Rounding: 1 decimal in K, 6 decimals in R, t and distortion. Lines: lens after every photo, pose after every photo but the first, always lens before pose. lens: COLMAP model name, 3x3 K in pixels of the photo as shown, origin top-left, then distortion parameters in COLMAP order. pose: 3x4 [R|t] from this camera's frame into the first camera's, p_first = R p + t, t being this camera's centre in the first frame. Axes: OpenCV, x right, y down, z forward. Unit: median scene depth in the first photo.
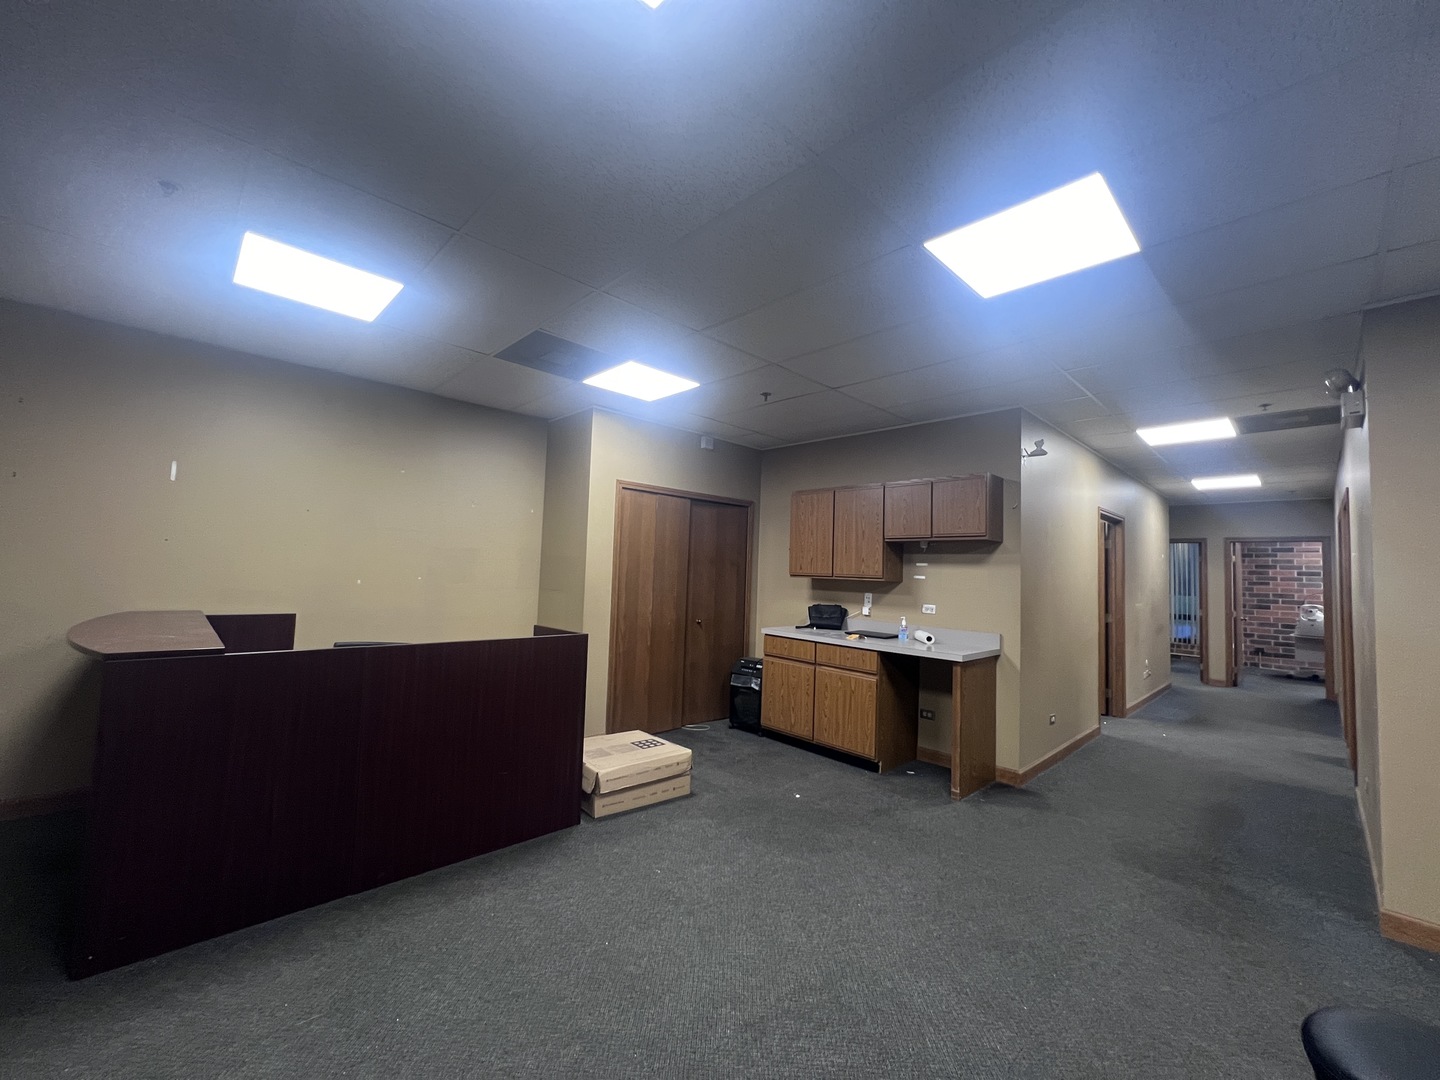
lens RADIAL K [[577.4, 0, 719.9], [0, 577.4, 534.0], [0, 0, 1]] dist [-0.001936, -0.000380]
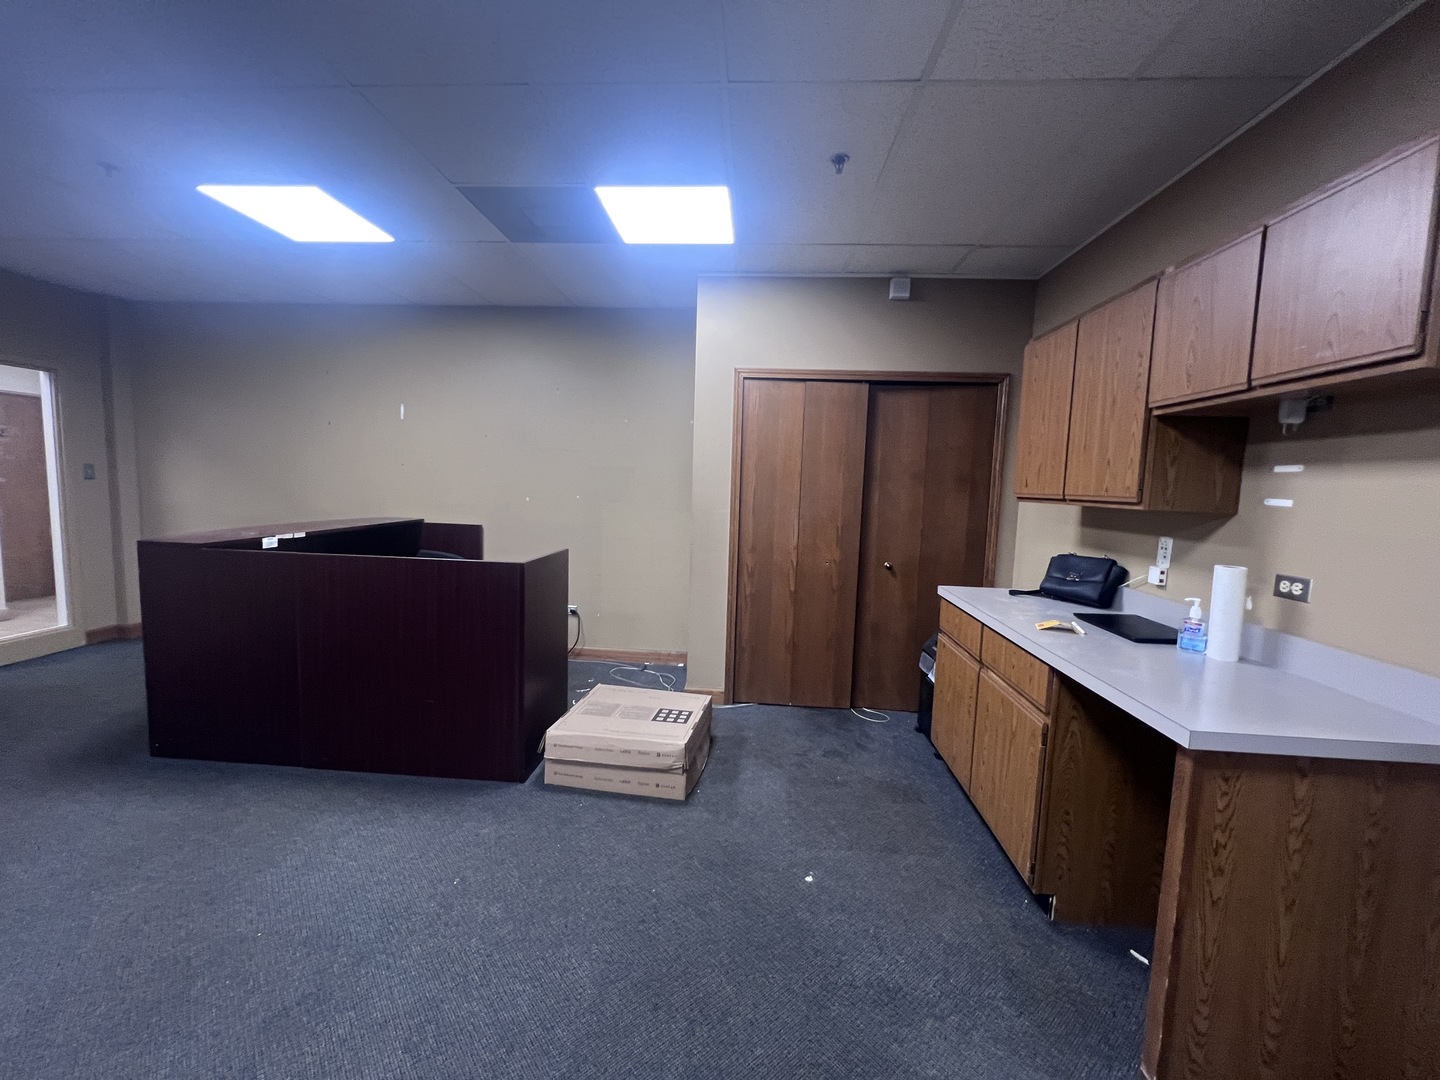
lens RADIAL K [[577.4, 0, 720.1], [0, 577.4, 535.6], [0, 0, 1]] dist [-0.001936, -0.000380]
pose [[0.671106, 0.054098, -0.739385, 0.375531], [0.037173, 0.993624, 0.106440, 0.041568], [0.740428, -0.098918, 0.664816, 0.462115]]
